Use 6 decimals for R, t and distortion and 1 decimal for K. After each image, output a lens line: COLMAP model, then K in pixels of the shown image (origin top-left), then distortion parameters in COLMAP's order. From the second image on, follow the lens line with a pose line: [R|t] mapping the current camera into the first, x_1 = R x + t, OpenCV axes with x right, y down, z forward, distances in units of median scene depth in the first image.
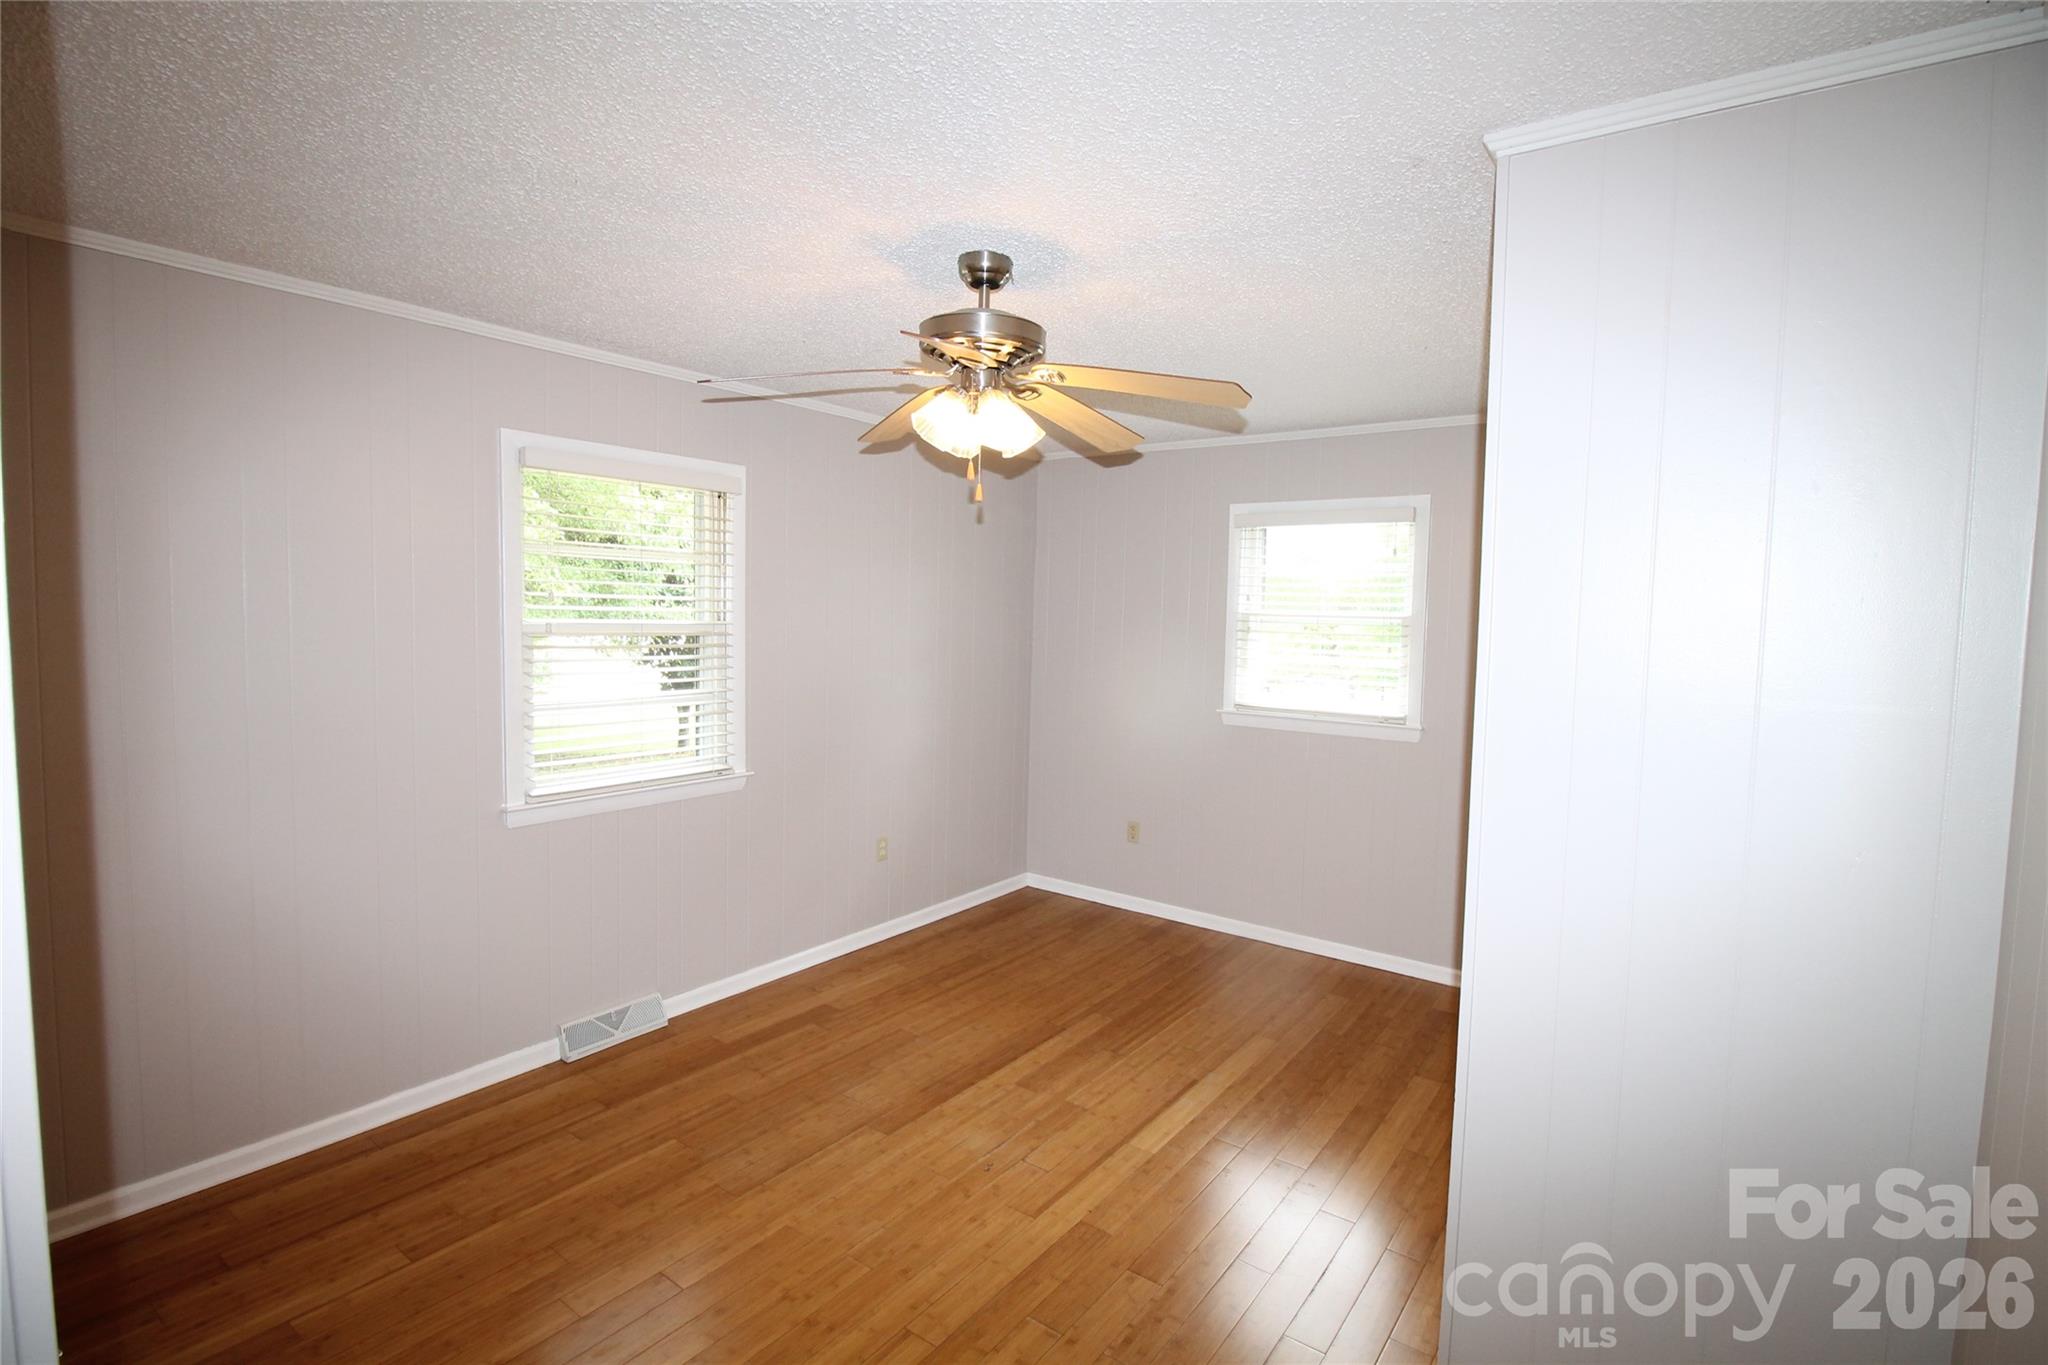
lens RADIAL K [[961.7, 0, 1026.2], [0, 961.7, 666.5], [0, 0, 1]] dist [-0.004471, -0.008521]
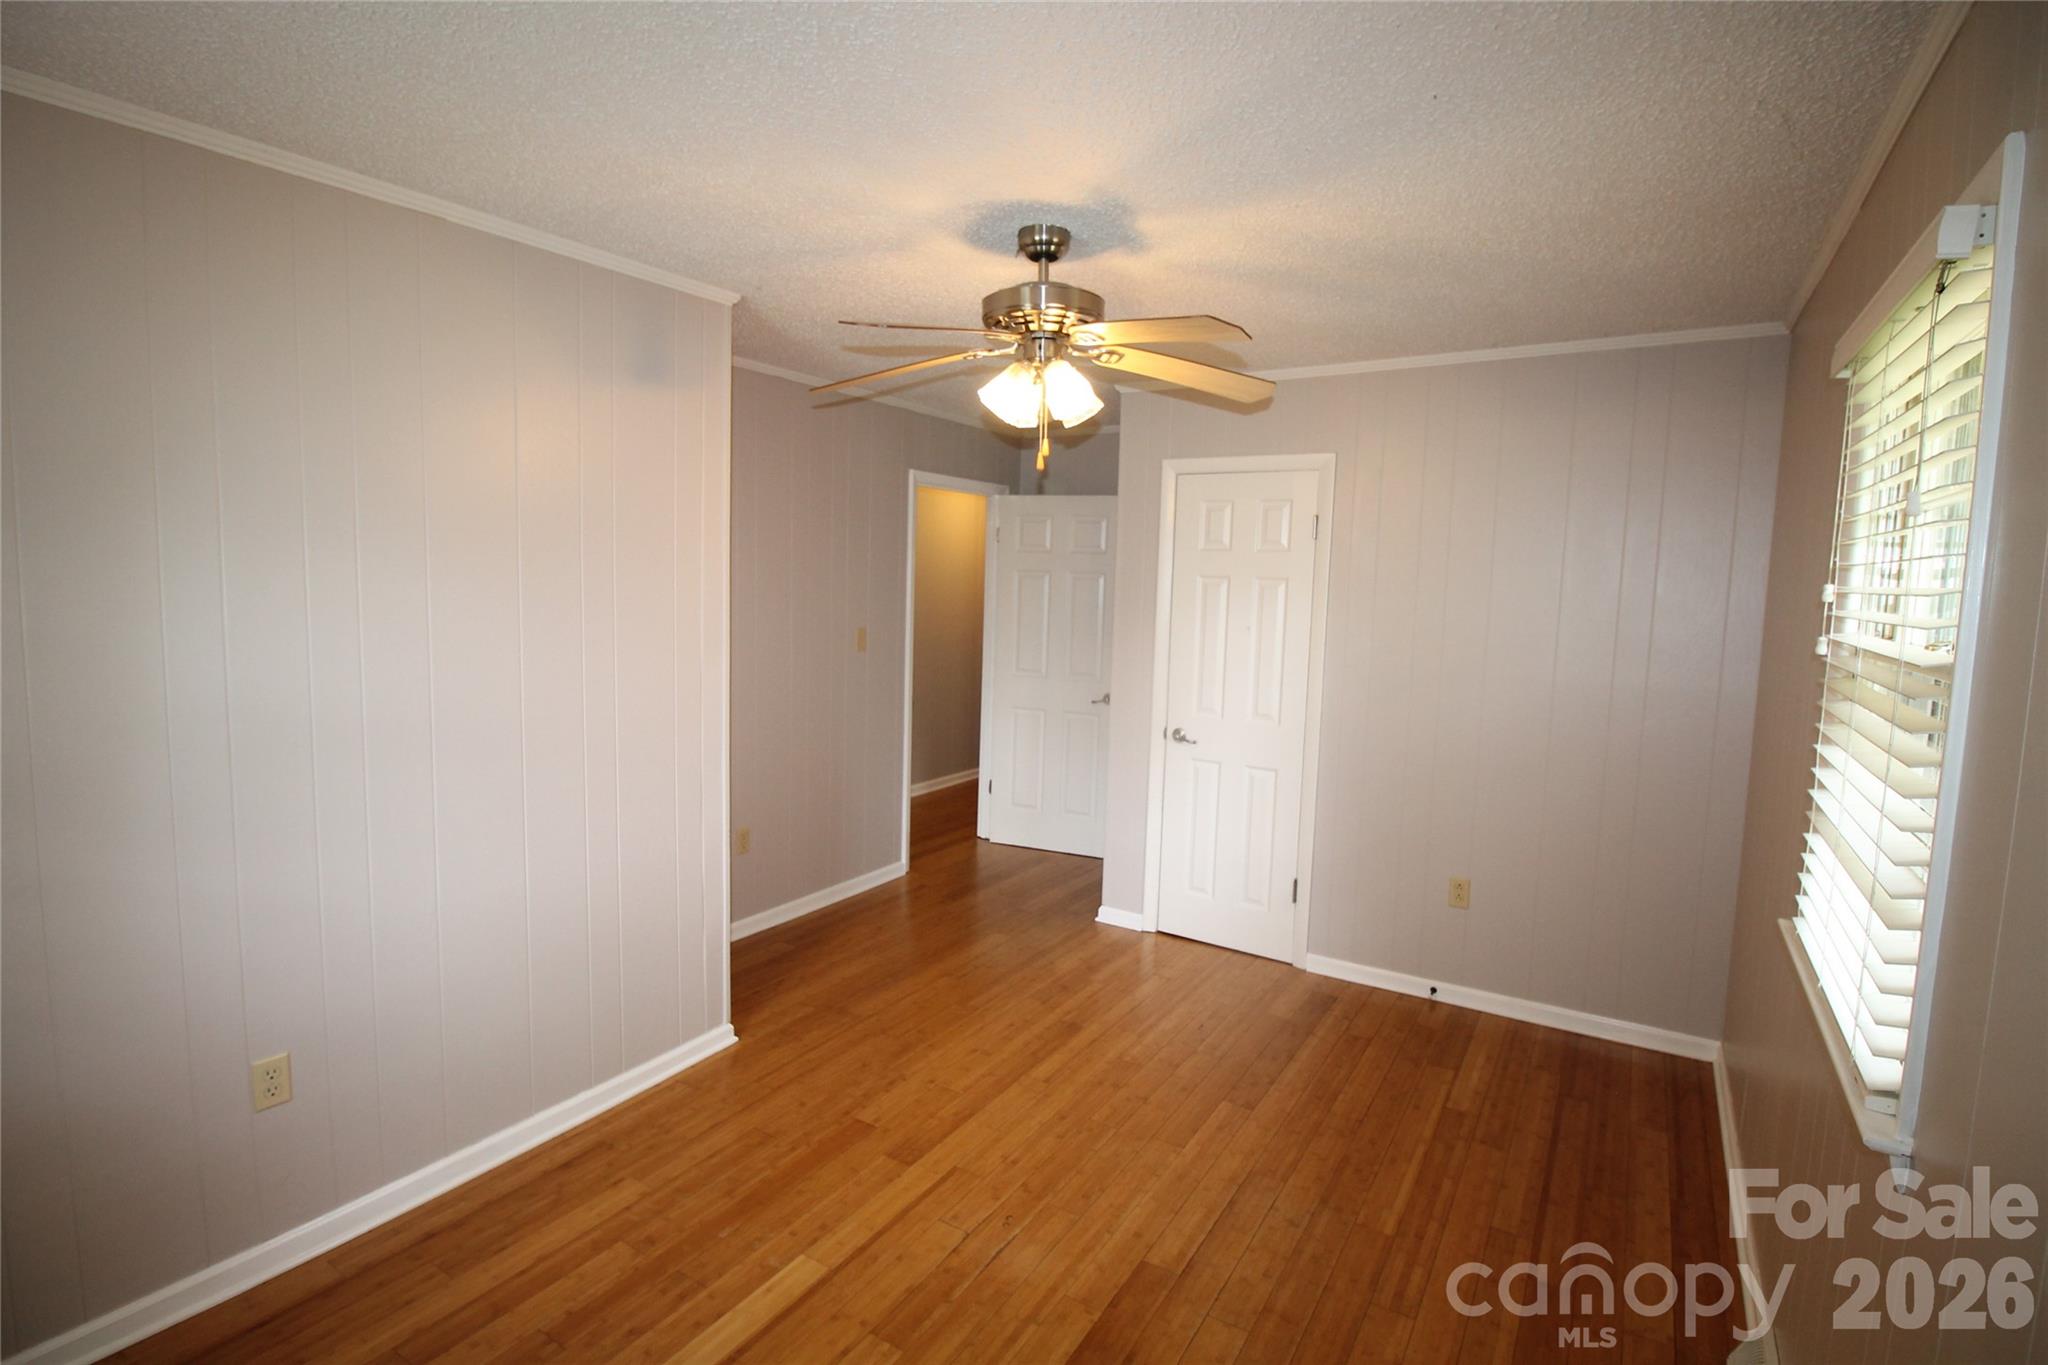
lens RADIAL K [[961.7, 0, 1026.2], [0, 961.7, 666.5], [0, 0, 1]] dist [-0.004471, -0.008521]
pose [[-0.996451, -0.041607, -0.073173, 0.028636], [-0.052478, 0.986747, 0.153549, -0.106447], [0.065815, 0.156844, -0.985428, 1.813411]]
